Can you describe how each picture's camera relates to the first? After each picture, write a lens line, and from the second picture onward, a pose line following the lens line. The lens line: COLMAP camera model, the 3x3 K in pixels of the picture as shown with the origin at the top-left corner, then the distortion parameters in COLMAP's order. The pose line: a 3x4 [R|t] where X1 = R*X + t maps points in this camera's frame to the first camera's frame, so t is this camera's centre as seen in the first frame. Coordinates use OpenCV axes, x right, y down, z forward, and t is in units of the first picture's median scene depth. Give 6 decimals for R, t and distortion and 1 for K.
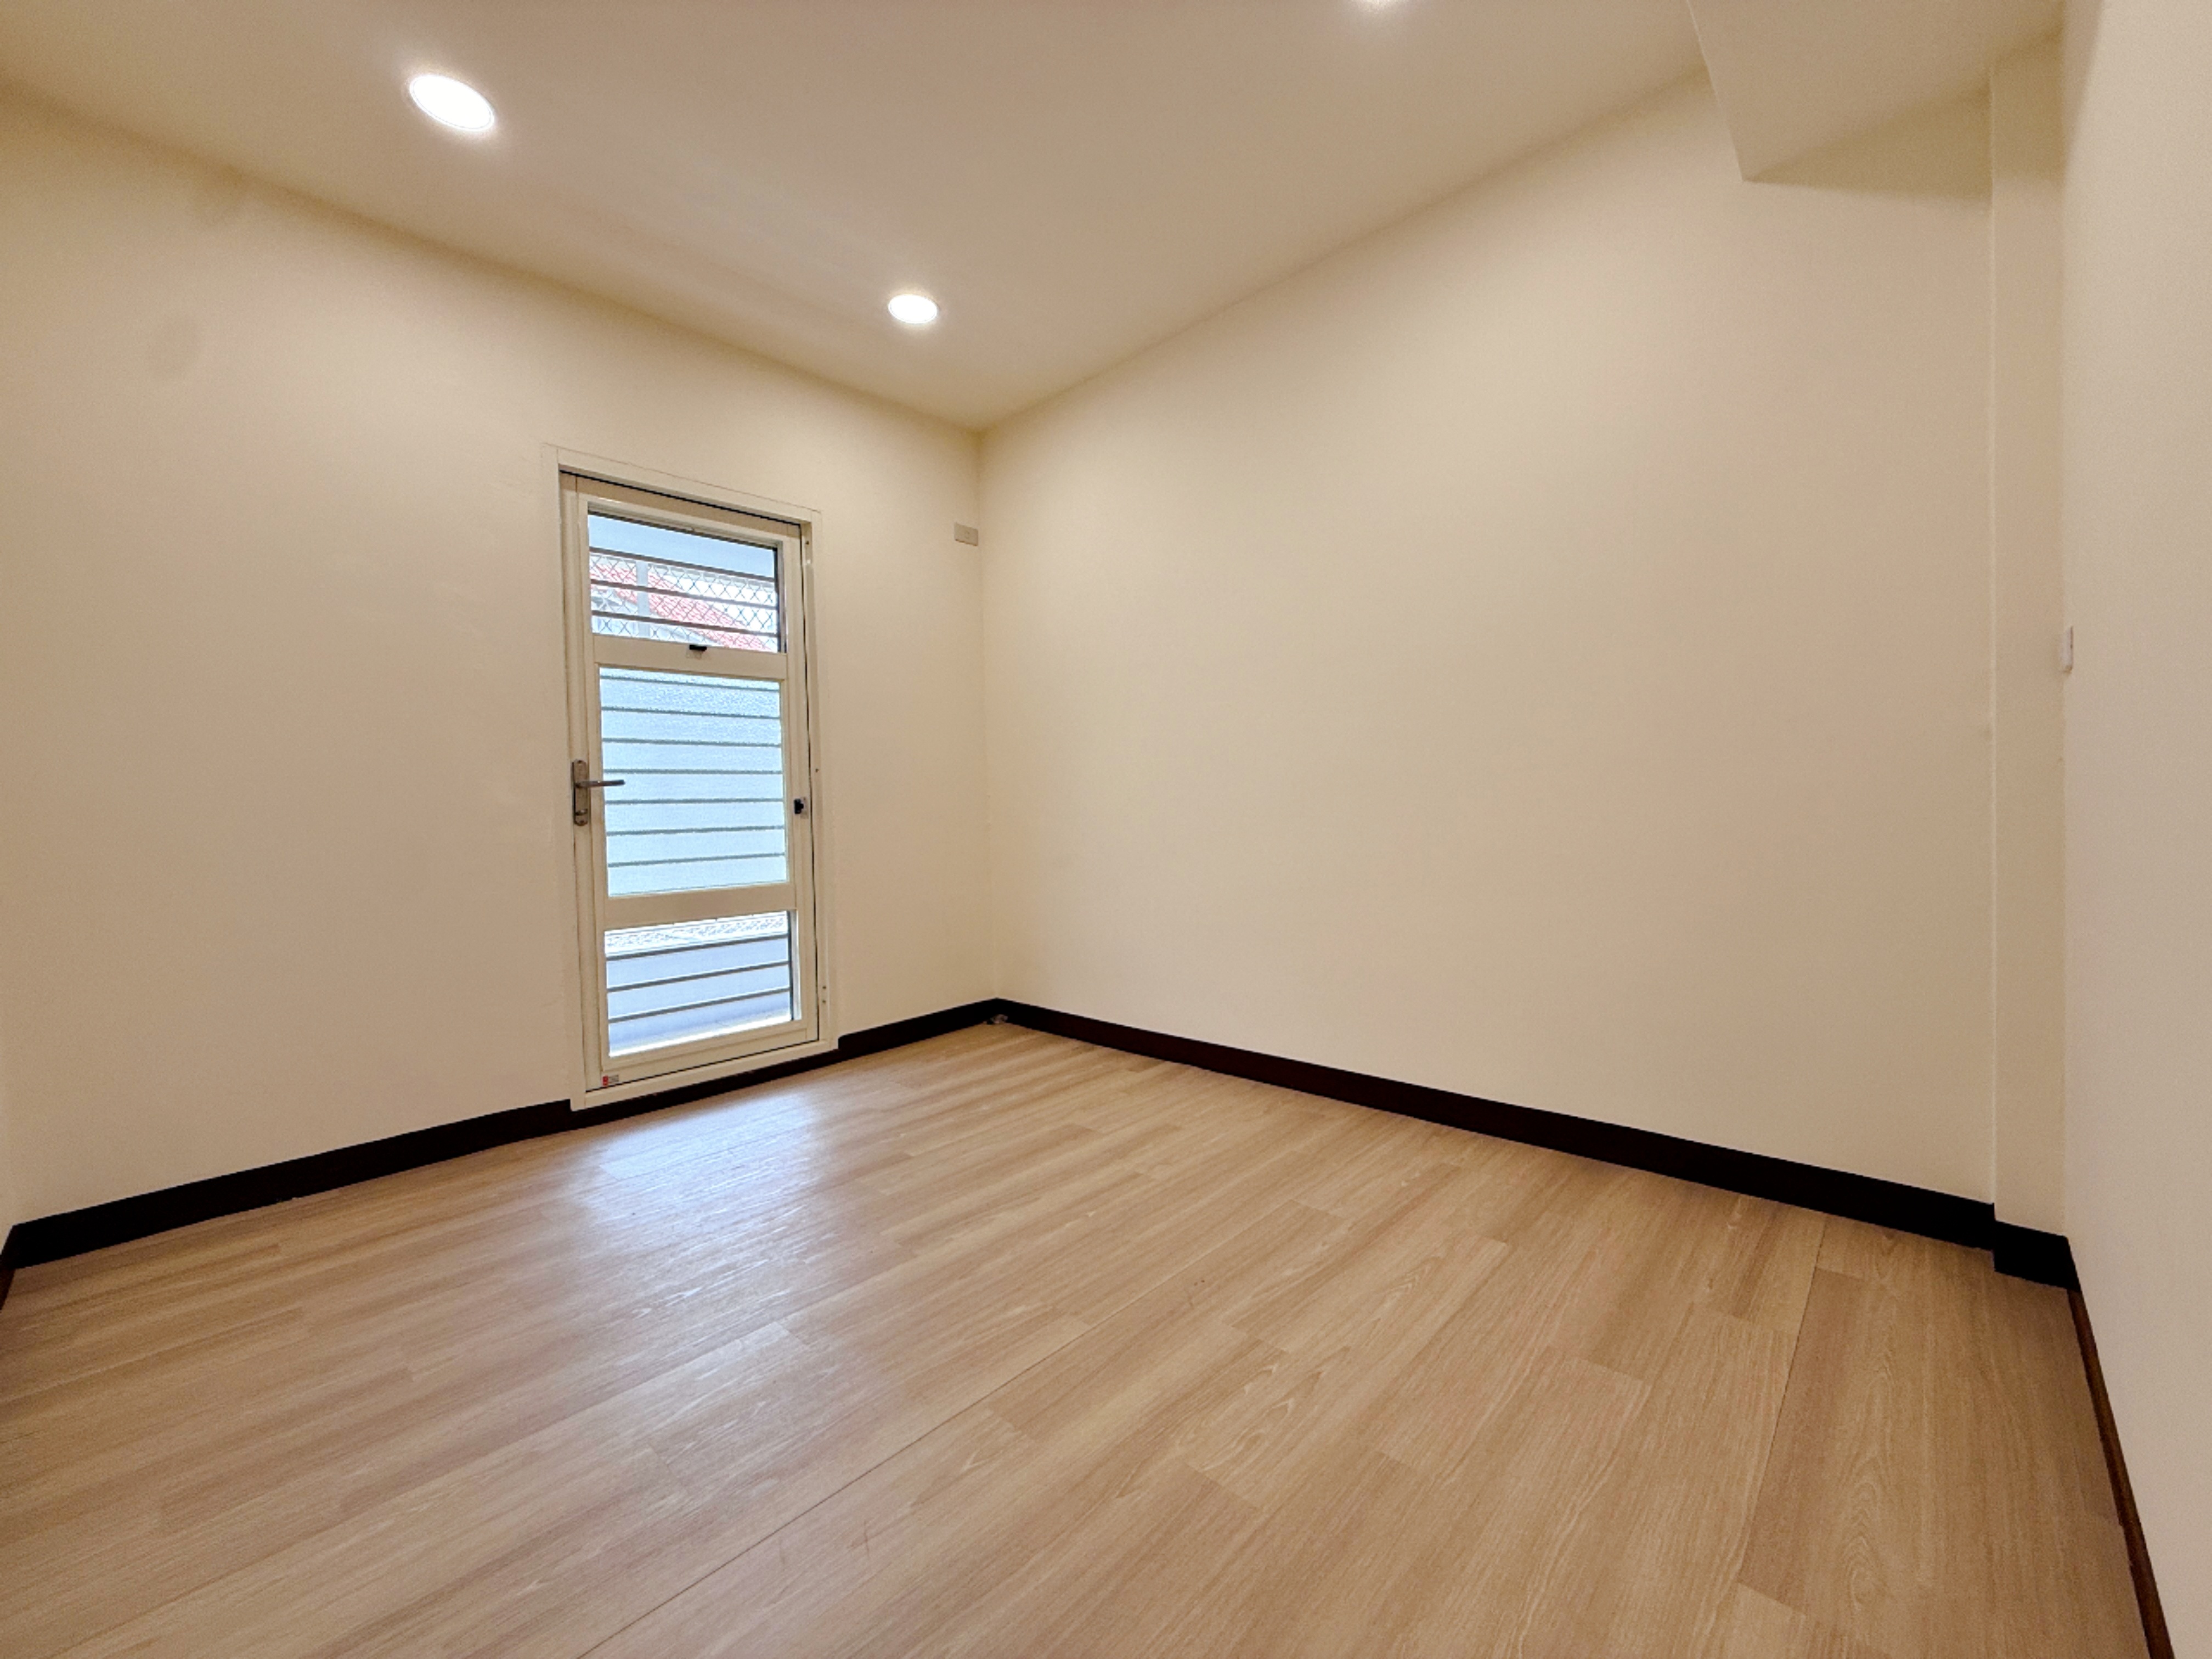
lens RADIAL K [[882.7, 0, 1099.9], [0, 882.7, 831.8], [0, 0, 1]] dist [-0.002208, 0.000517]
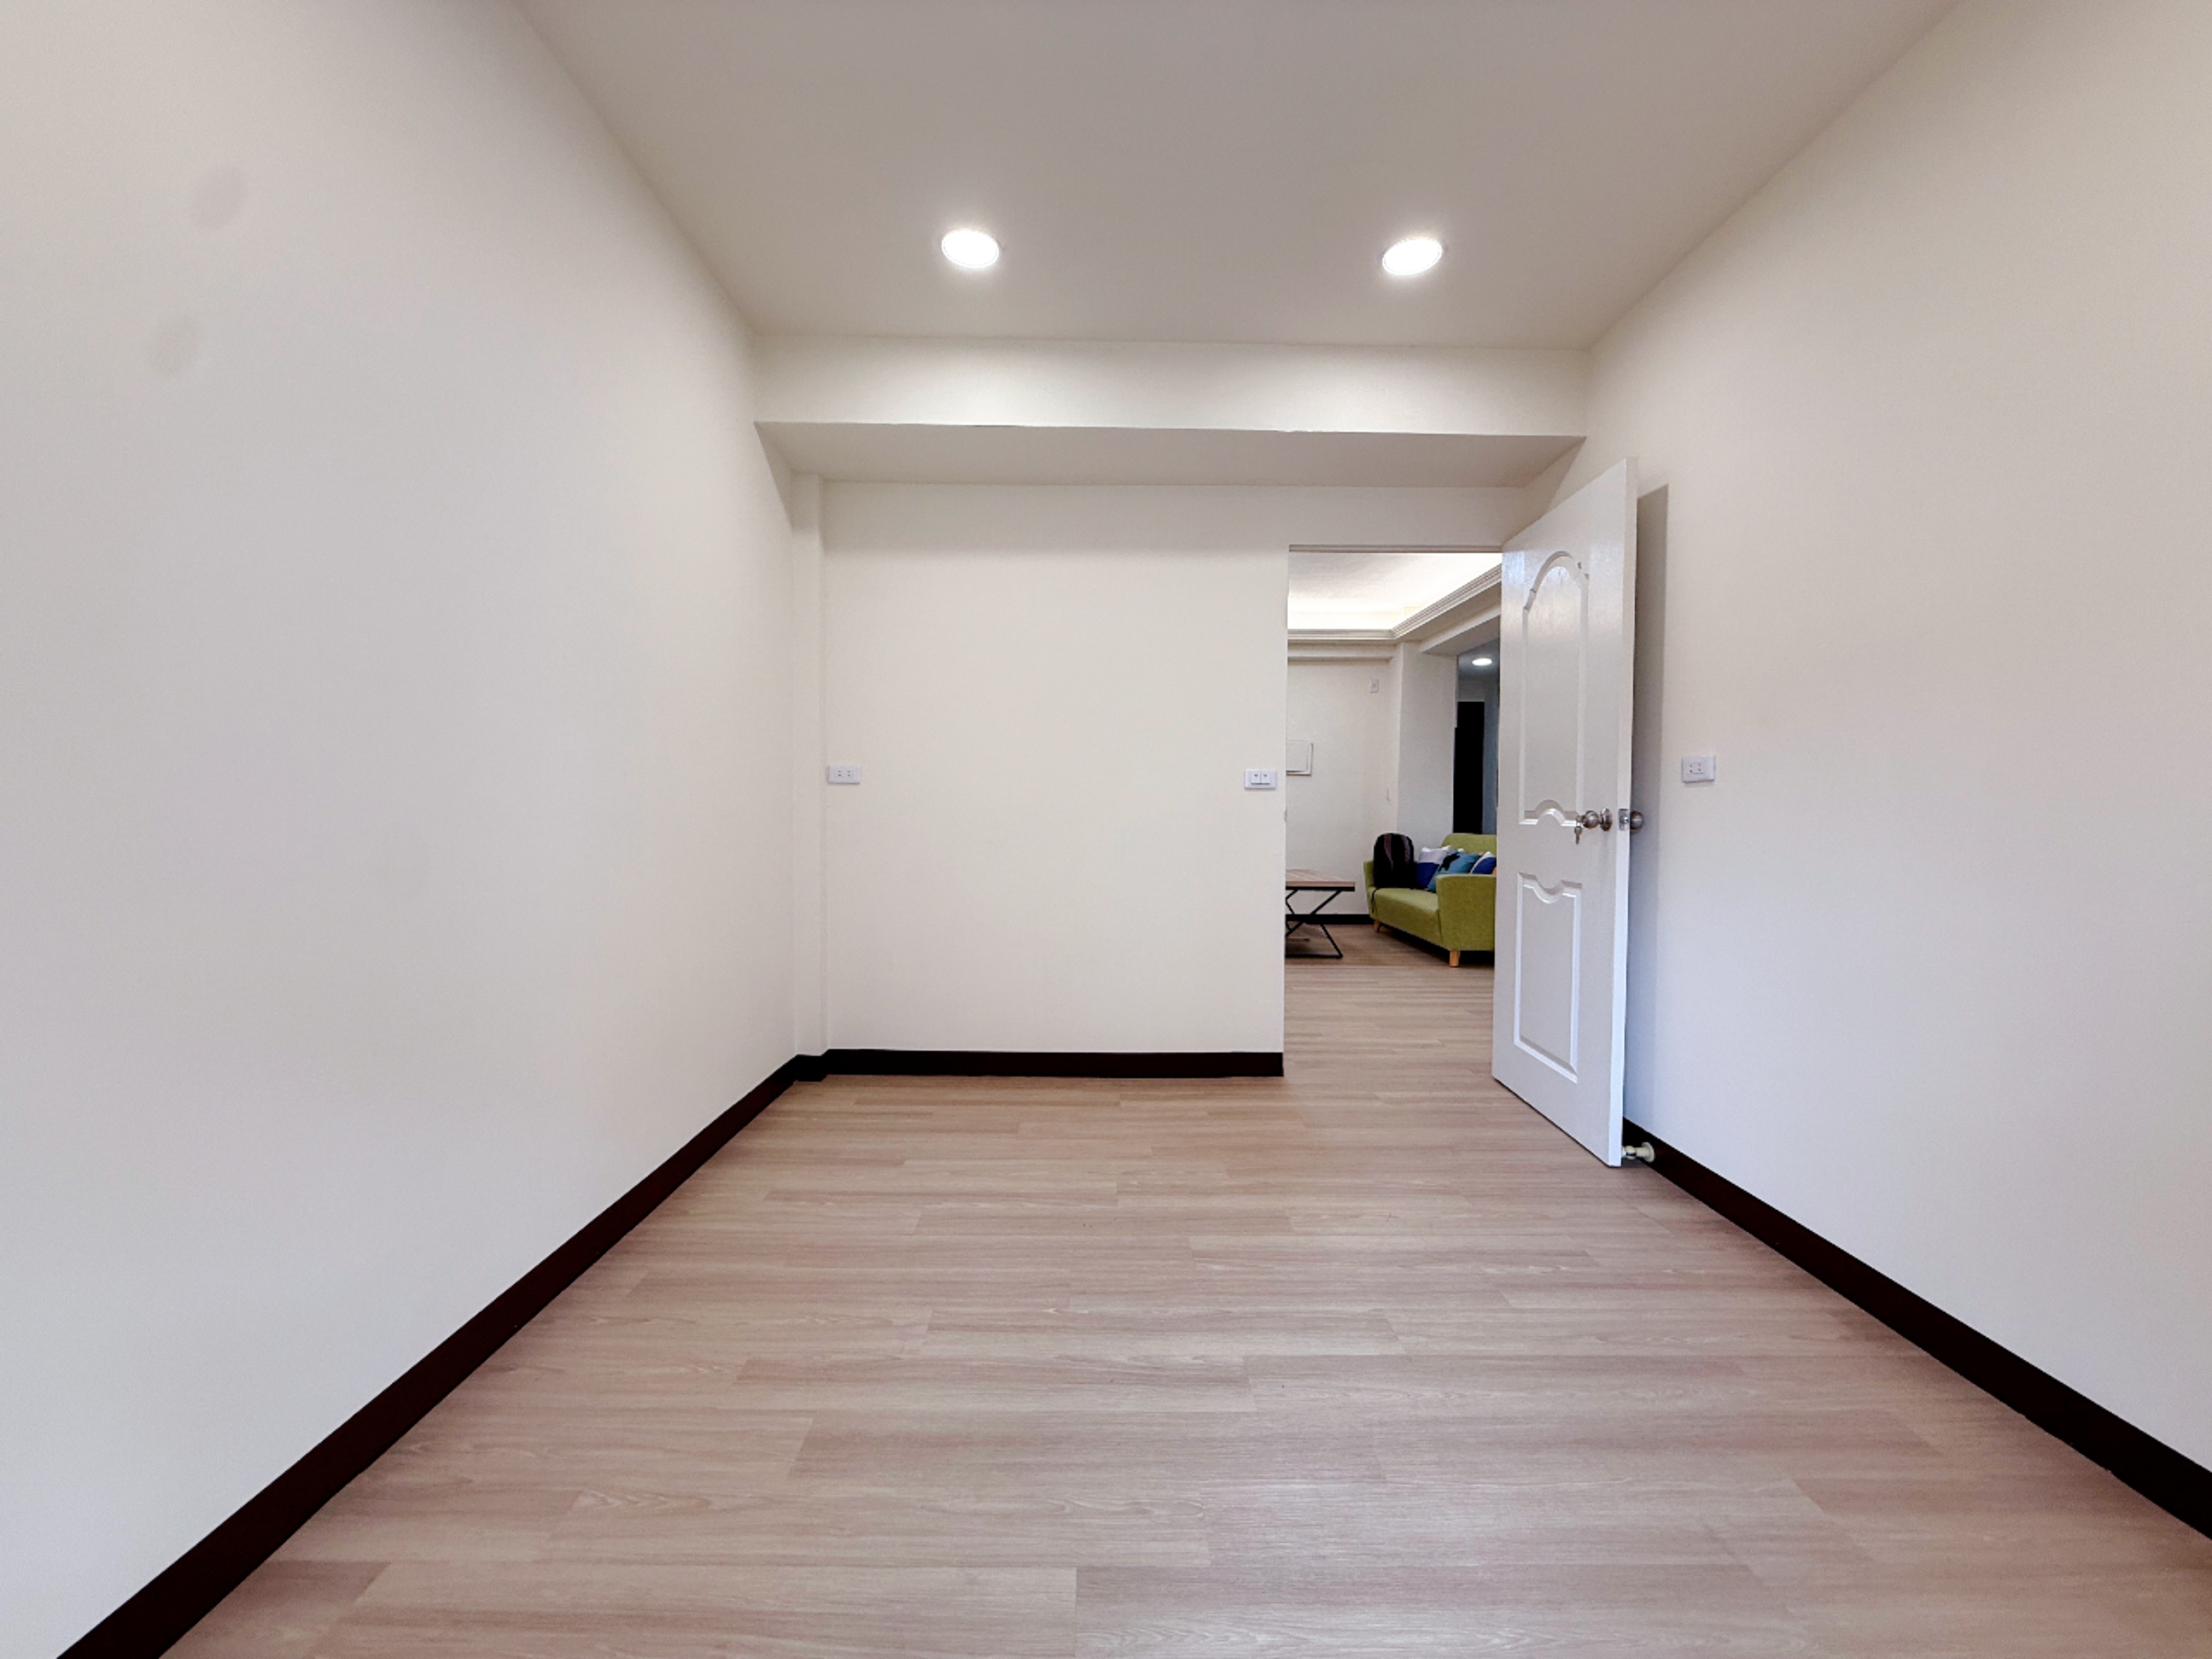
lens RADIAL K [[882.7, 0, 1099.9], [0, 882.7, 831.8], [0, 0, 1]] dist [-0.002208, 0.000517]
pose [[-0.694398, 0.001544, 0.719589, -0.762654], [0.032268, 0.999059, 0.028994, -0.085122], [-0.718867, 0.043353, -0.693794, 1.730742]]
